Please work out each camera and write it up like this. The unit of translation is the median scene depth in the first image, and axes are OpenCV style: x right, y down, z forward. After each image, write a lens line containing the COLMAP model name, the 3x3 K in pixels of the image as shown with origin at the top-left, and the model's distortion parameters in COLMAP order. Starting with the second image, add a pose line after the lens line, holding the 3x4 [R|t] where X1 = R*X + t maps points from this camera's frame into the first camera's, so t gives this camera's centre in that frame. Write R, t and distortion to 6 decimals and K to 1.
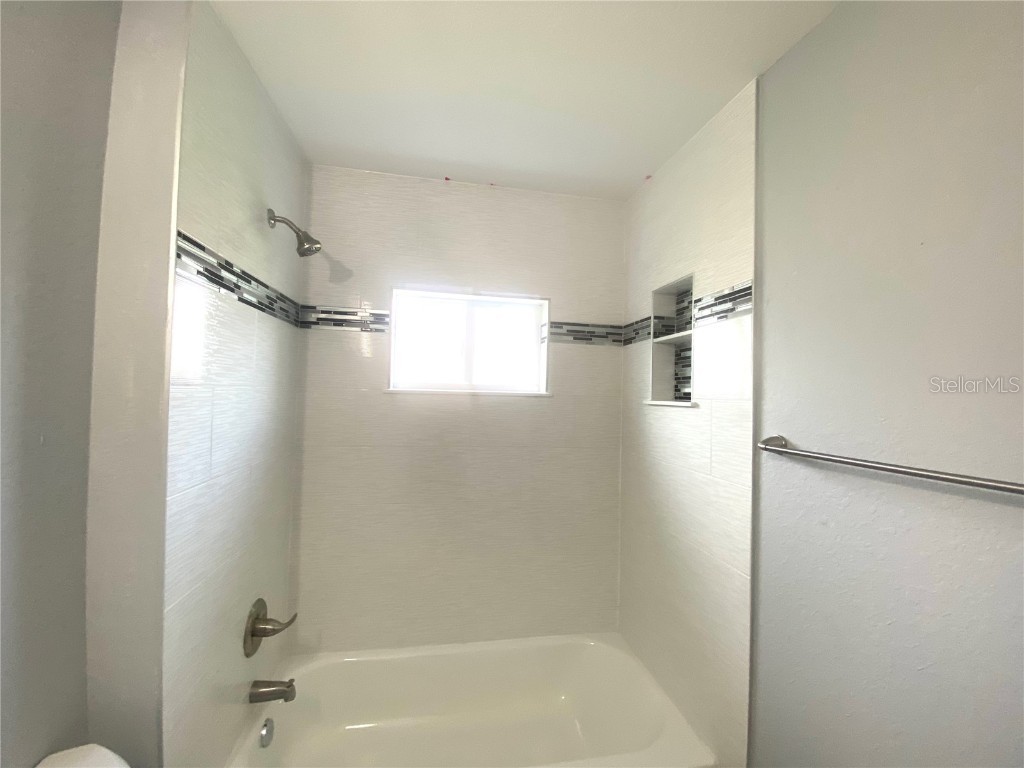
lens RADIAL K [[419.2, 0, 511.6], [0, 419.2, 386.1], [0, 0, 1]] dist [0.017427, -0.017044]
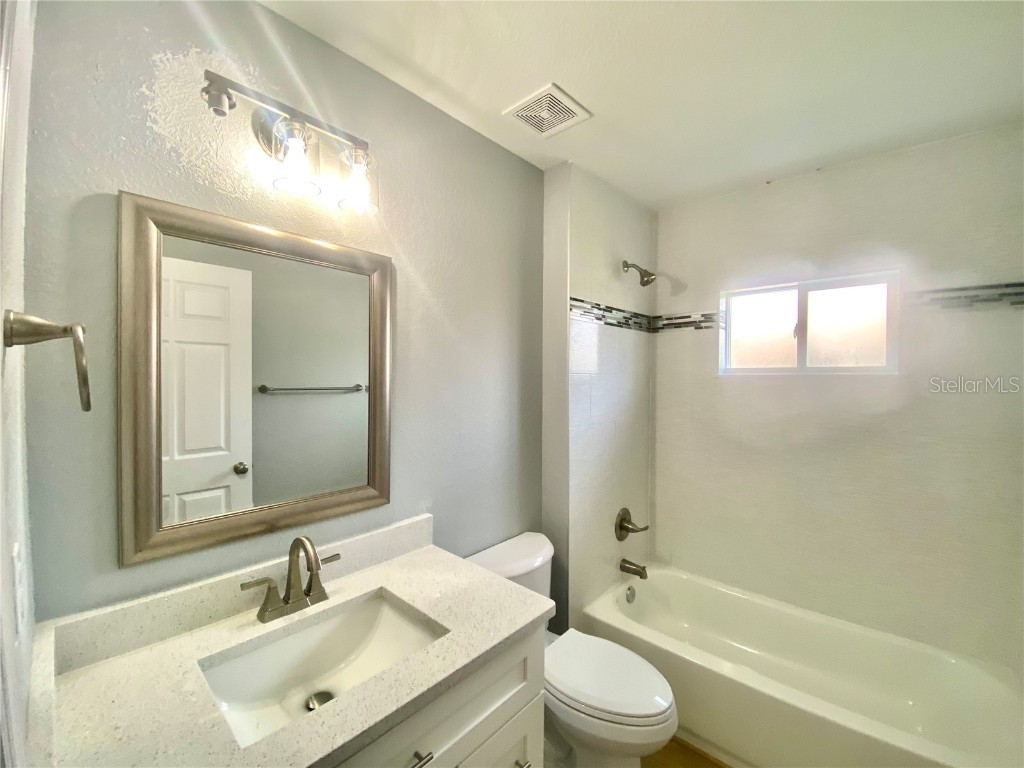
lens RADIAL K [[419.2, 0, 511.6], [0, 419.2, 386.1], [0, 0, 1]] dist [0.017427, -0.017044]
pose [[0.606261, -0.009632, -0.795207, 0.401134], [0.026978, 0.999600, 0.008460, 0.020264], [0.794808, -0.026582, 0.606279, -0.287881]]
